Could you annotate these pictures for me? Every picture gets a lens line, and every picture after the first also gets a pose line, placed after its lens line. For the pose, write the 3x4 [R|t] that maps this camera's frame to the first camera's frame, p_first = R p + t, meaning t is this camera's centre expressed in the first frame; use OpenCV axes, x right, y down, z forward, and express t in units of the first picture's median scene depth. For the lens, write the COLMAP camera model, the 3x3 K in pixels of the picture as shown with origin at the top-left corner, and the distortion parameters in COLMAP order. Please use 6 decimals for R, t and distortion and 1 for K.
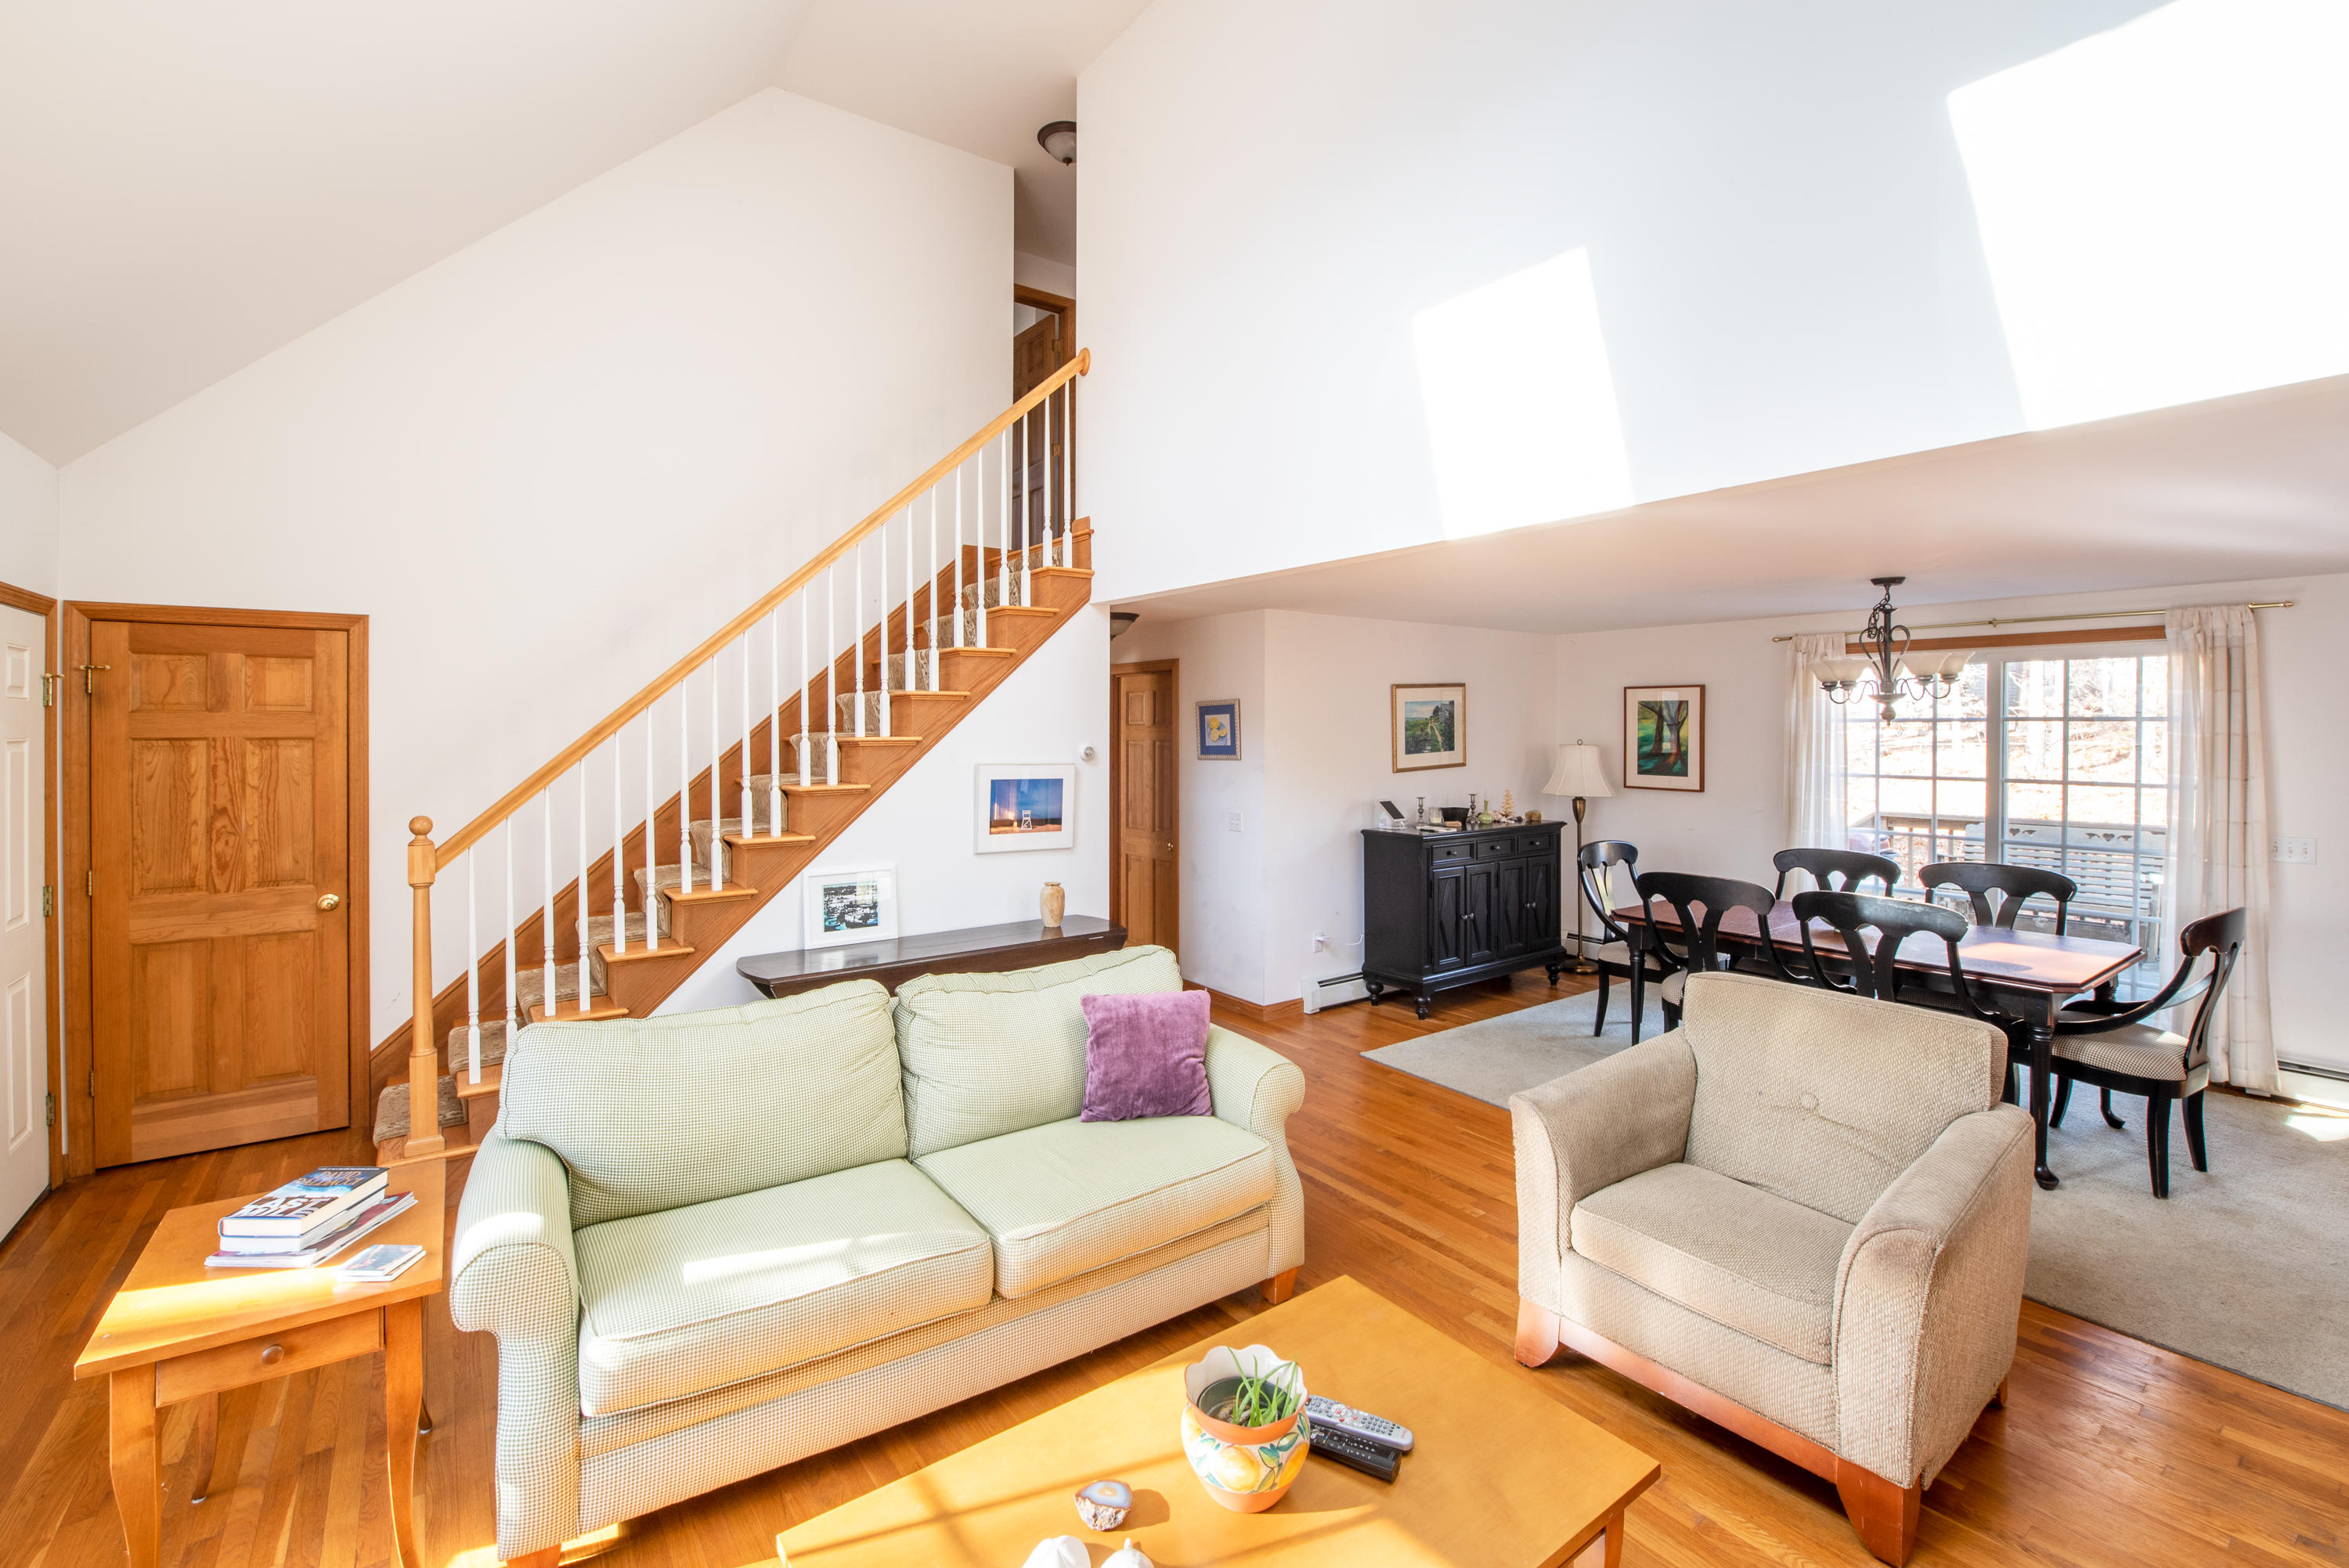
lens RADIAL K [[1033.1, 0, 1139.9], [0, 1033.1, 731.9], [0, 0, 1]] dist [-0.010177, -0.001778]
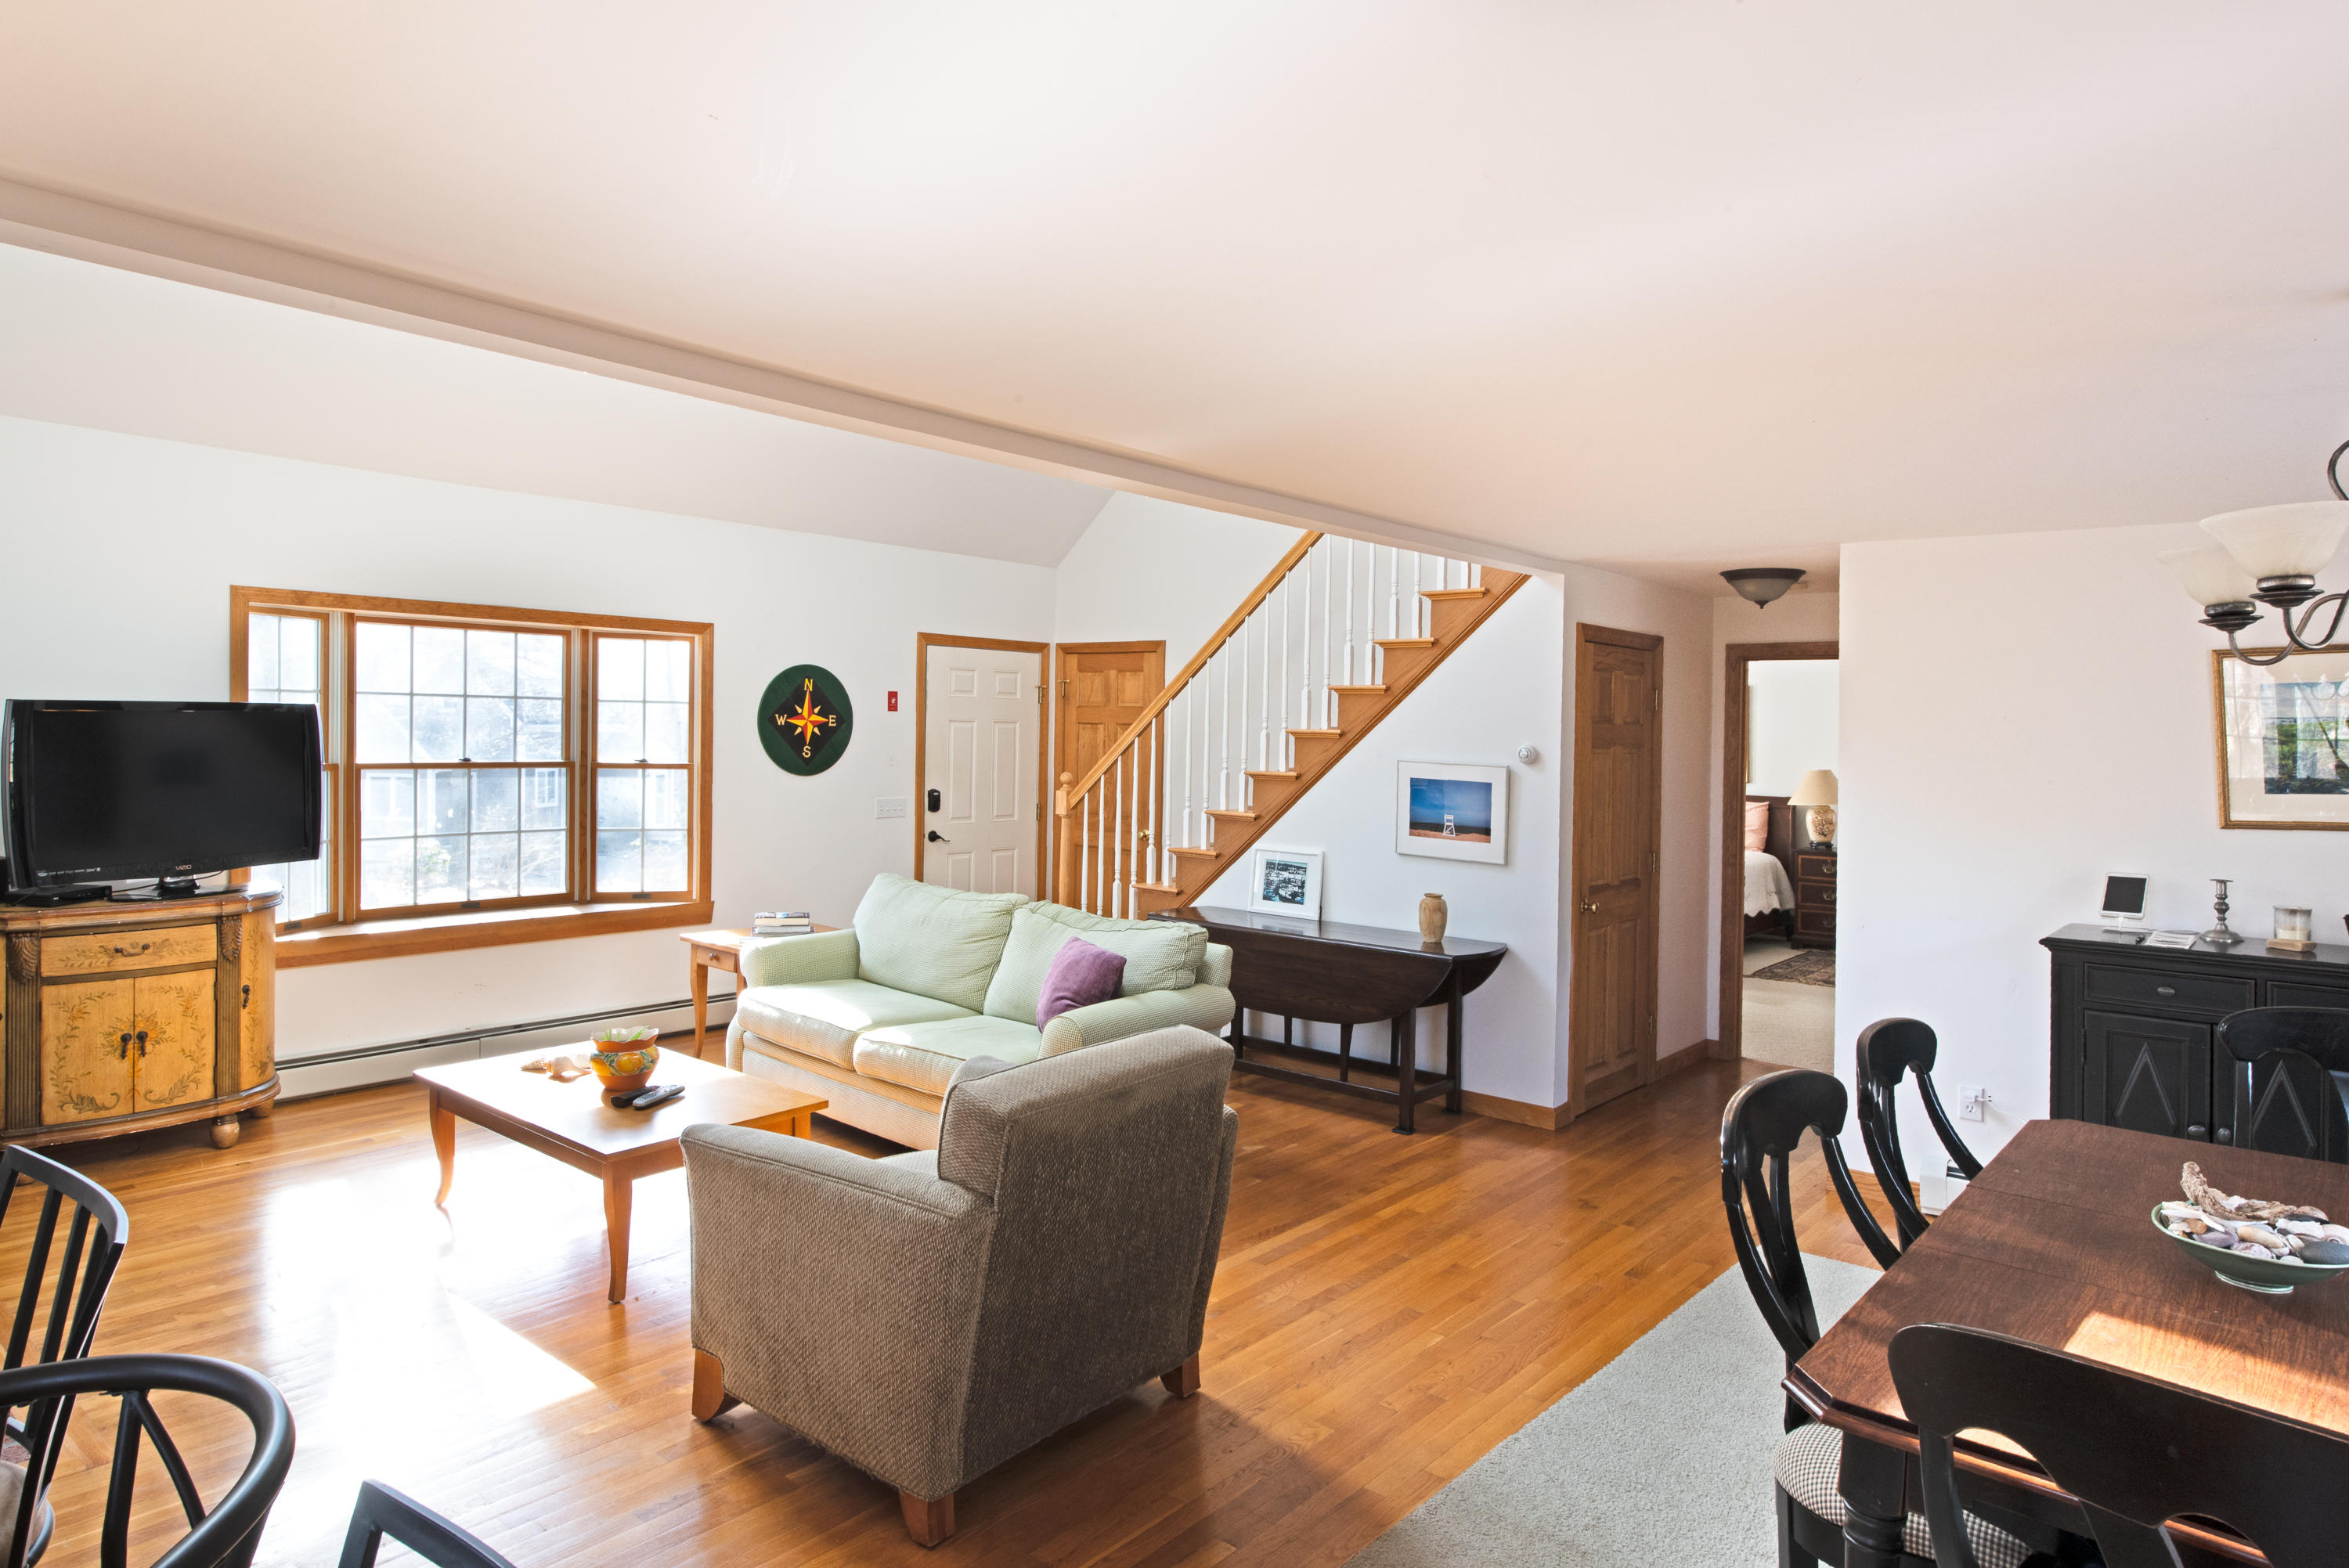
lens RADIAL K [[1349.0, 0, 1132.4], [0, 1349.0, 746.5], [0, 0, 1]] dist [0.008382, 0.013989]
pose [[0.234250, 0.024636, -0.971864, 0.989966], [-0.027545, 0.999446, 0.018696, 0.001965], [0.971786, 0.022390, 0.234799, 0.460036]]
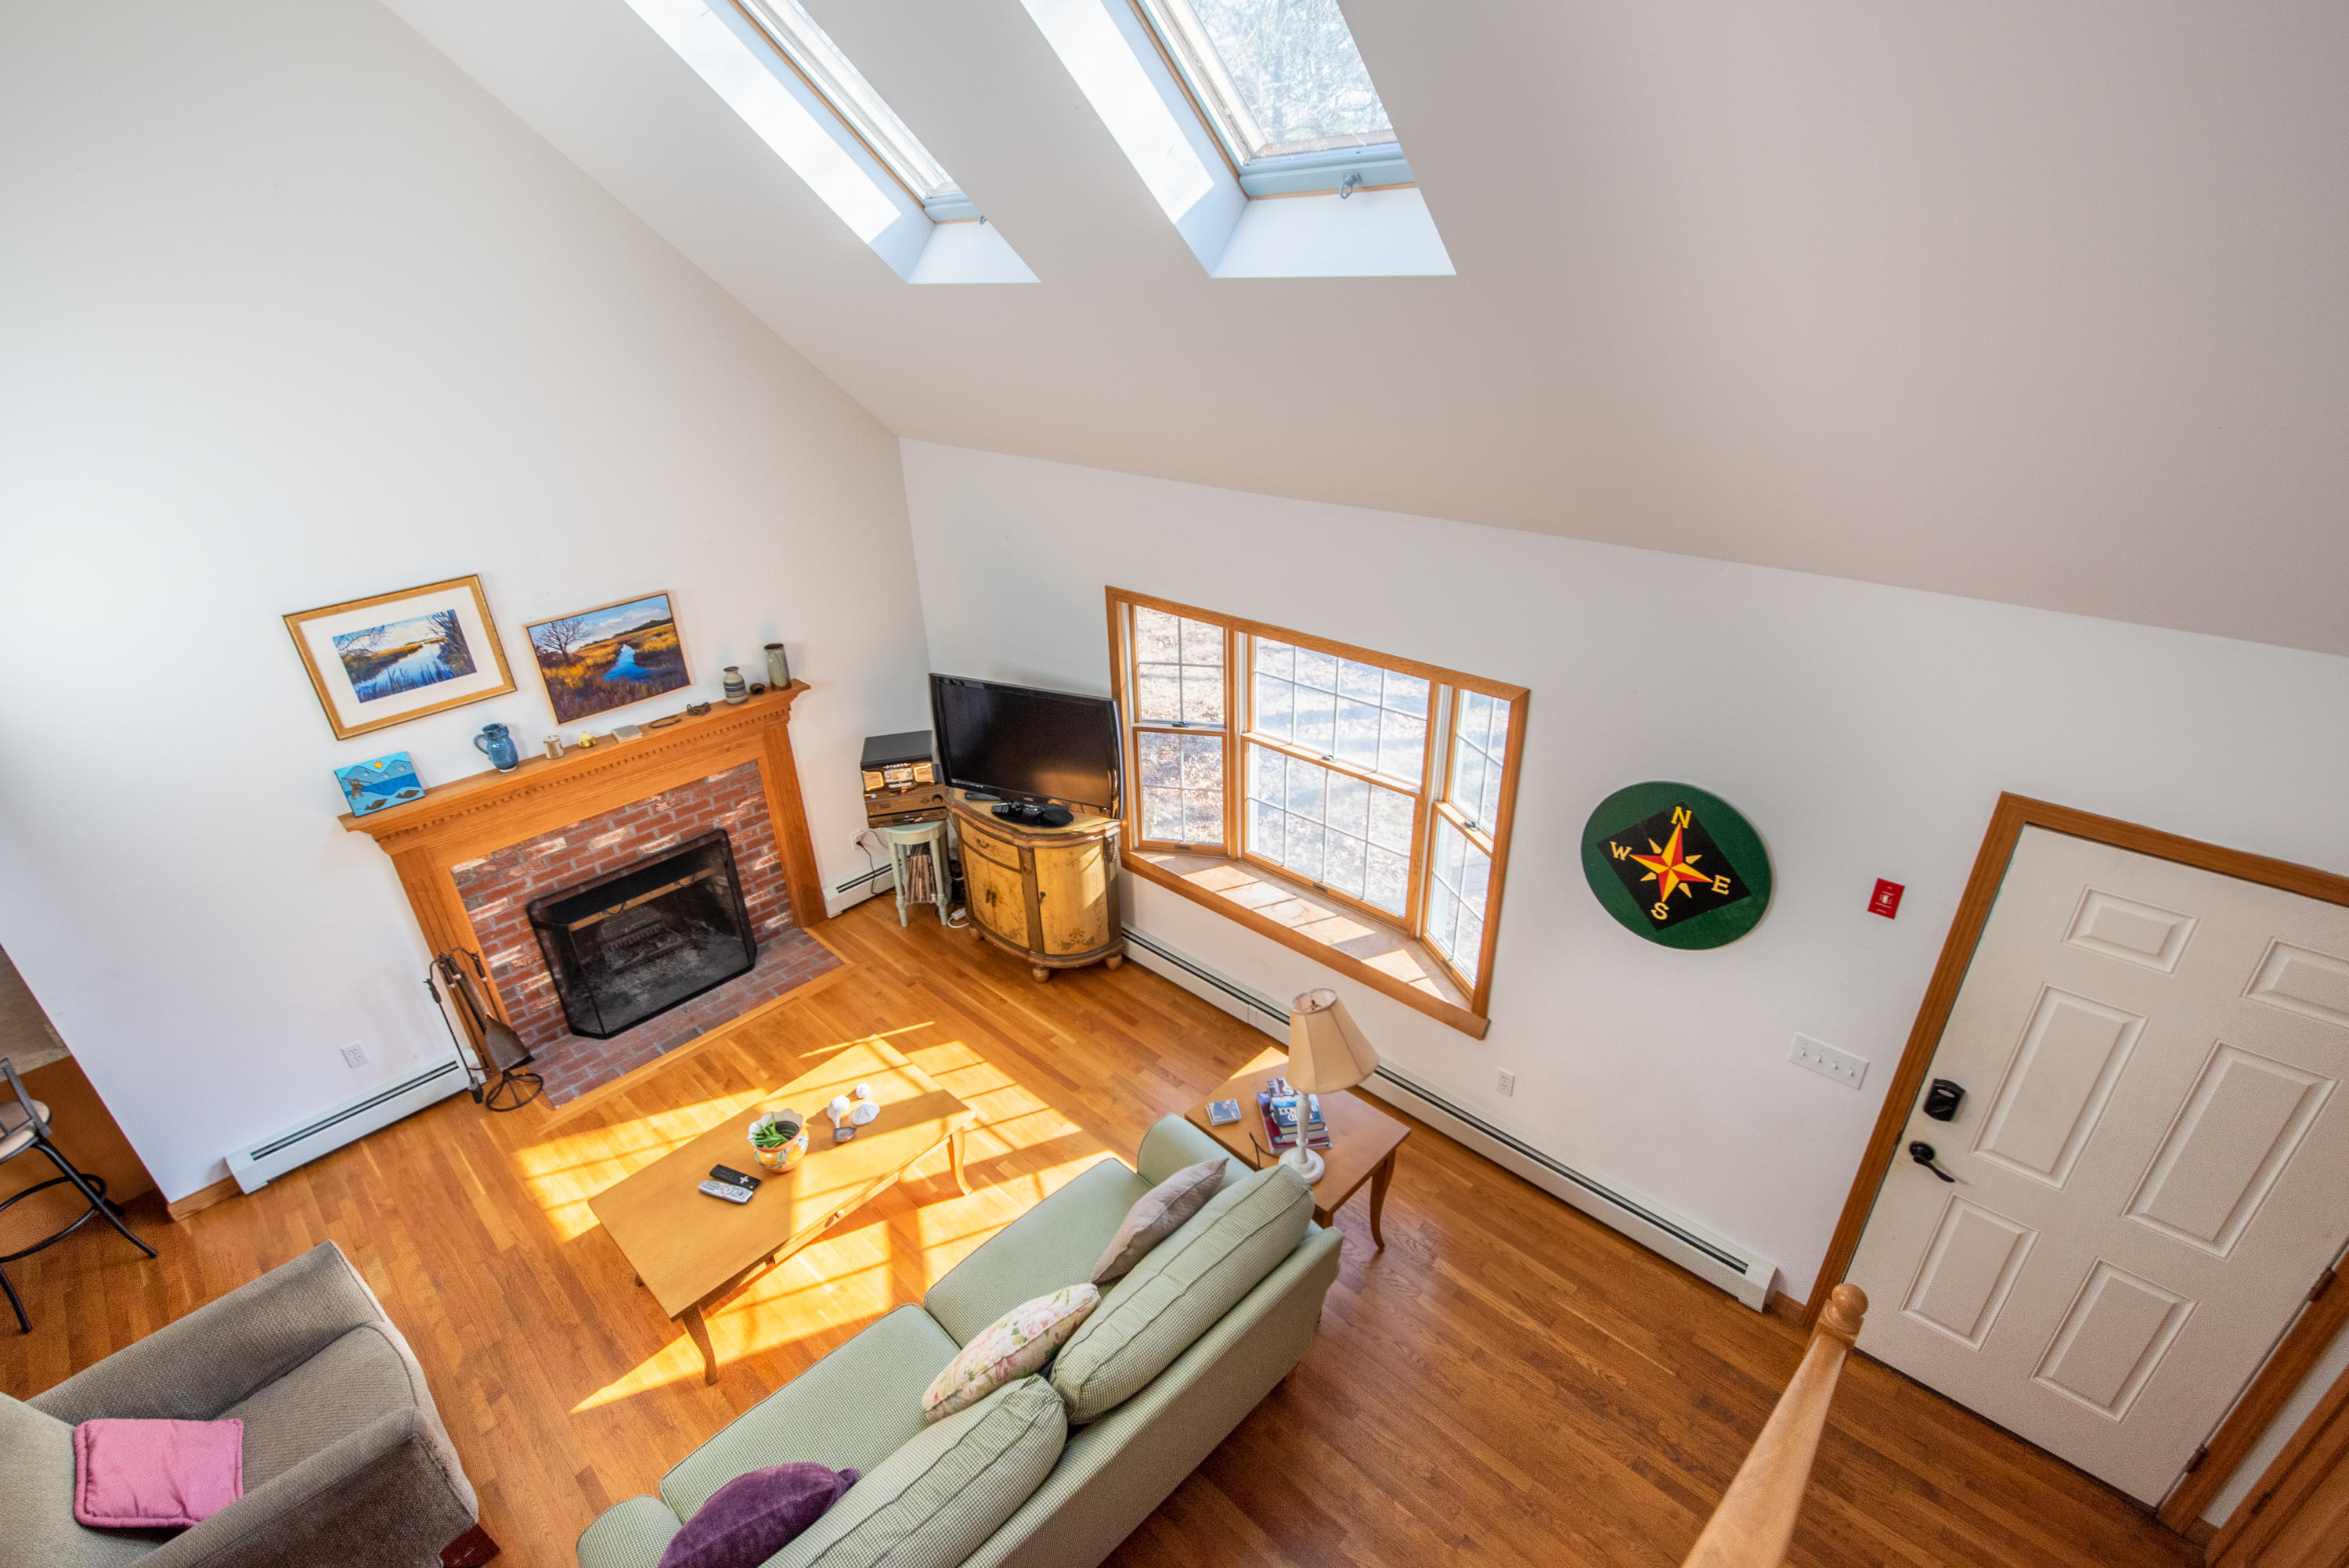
lens RADIAL K [[1033.1, 0, 1192.6], [0, 1033.1, 825.7], [0, 0, 1]] dist [-0.010177, -0.001778]
pose [[-0.979140, 0.110662, -0.170409, -0.169243], [0.016413, 0.879013, 0.476515, -0.366909], [0.202524, 0.463778, -0.862493, 1.006051]]
